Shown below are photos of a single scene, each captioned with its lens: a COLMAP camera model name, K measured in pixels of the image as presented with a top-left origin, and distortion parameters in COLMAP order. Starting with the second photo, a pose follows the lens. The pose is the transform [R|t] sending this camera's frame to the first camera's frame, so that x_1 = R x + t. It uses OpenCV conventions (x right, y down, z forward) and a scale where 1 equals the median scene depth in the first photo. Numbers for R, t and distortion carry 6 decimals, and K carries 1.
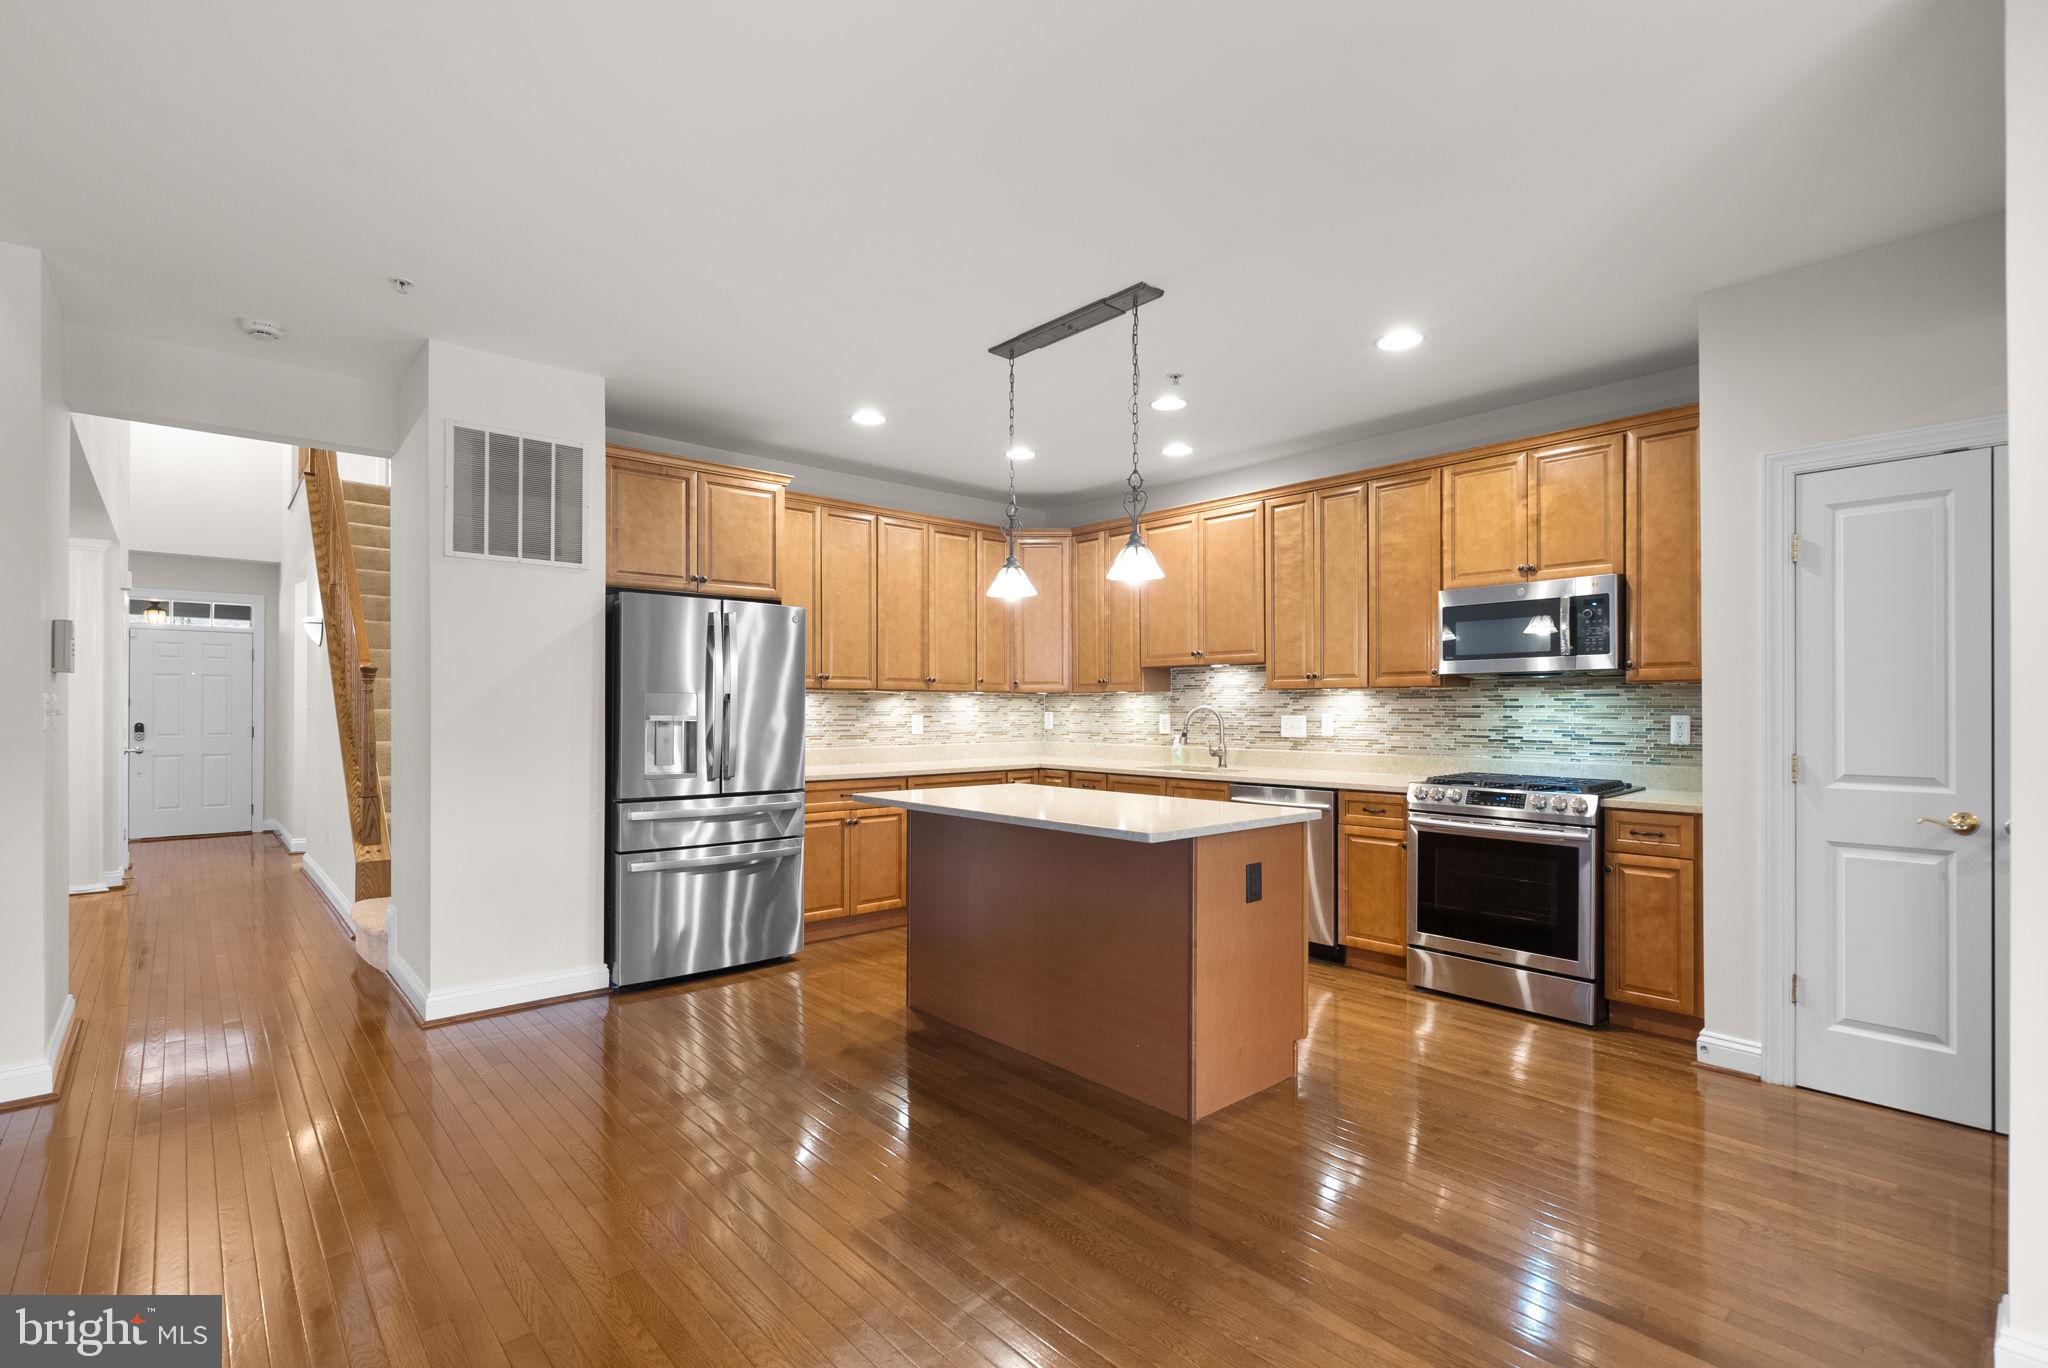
lens RADIAL K [[944.1, 0, 1033.3], [0, 944.1, 706.9], [0, 0, 1]] dist [-0.002526, 0.000448]
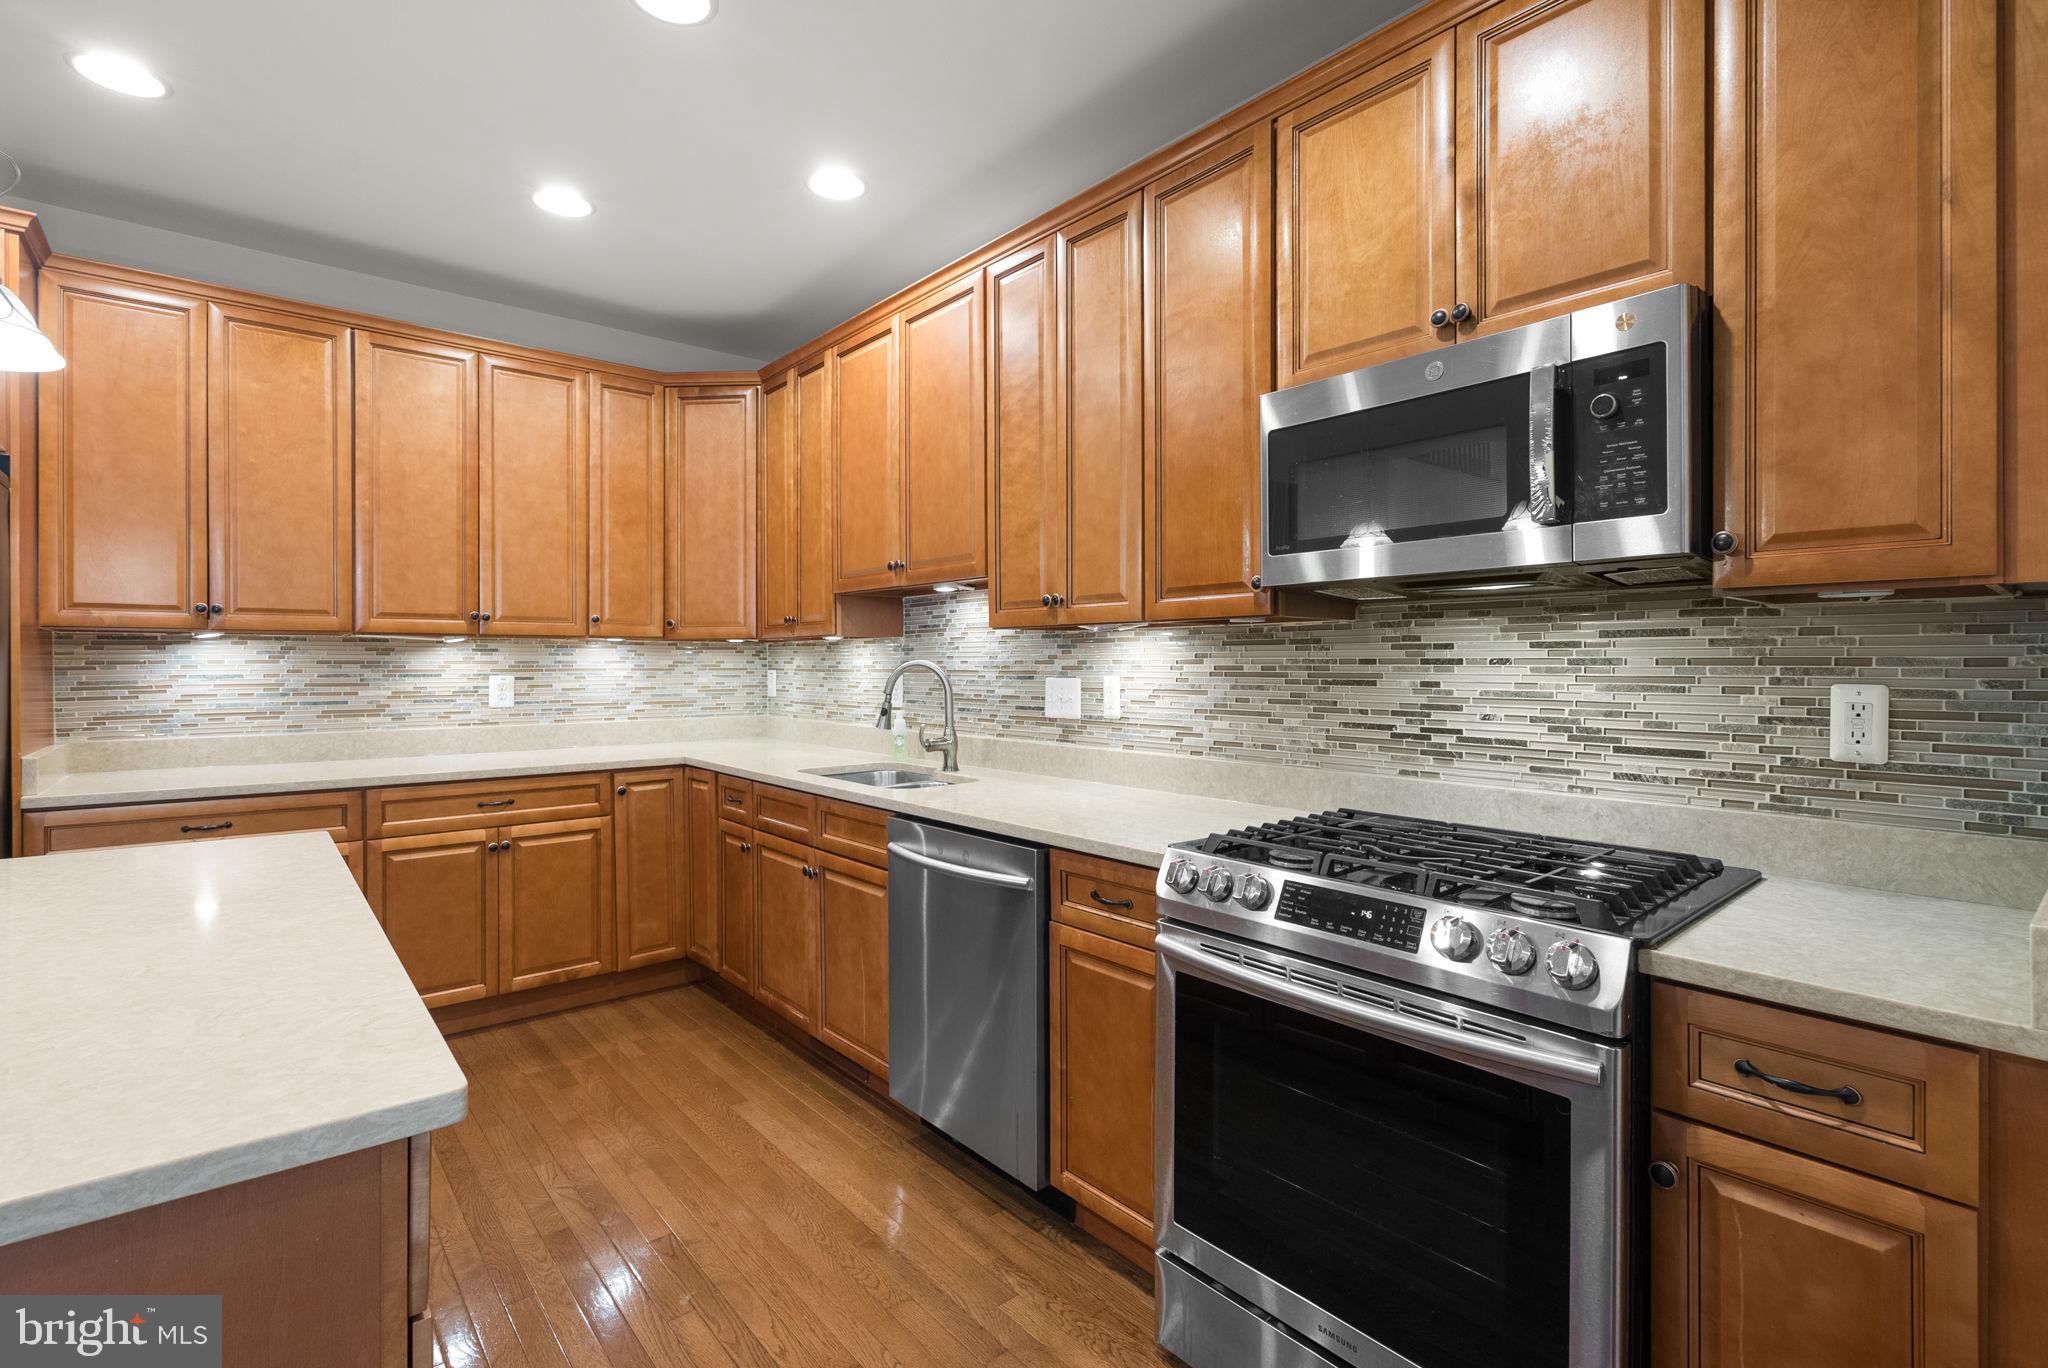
lens RADIAL K [[944.1, 0, 1031.3], [0, 944.1, 662.6], [0, 0, 1]] dist [-0.002526, 0.000448]
pose [[0.999391, -0.000046, -0.034901, 0.328502], [0.000046, 1.000000, 0.000006, 0.000153], [0.034901, -0.000007, 0.999391, 0.544242]]
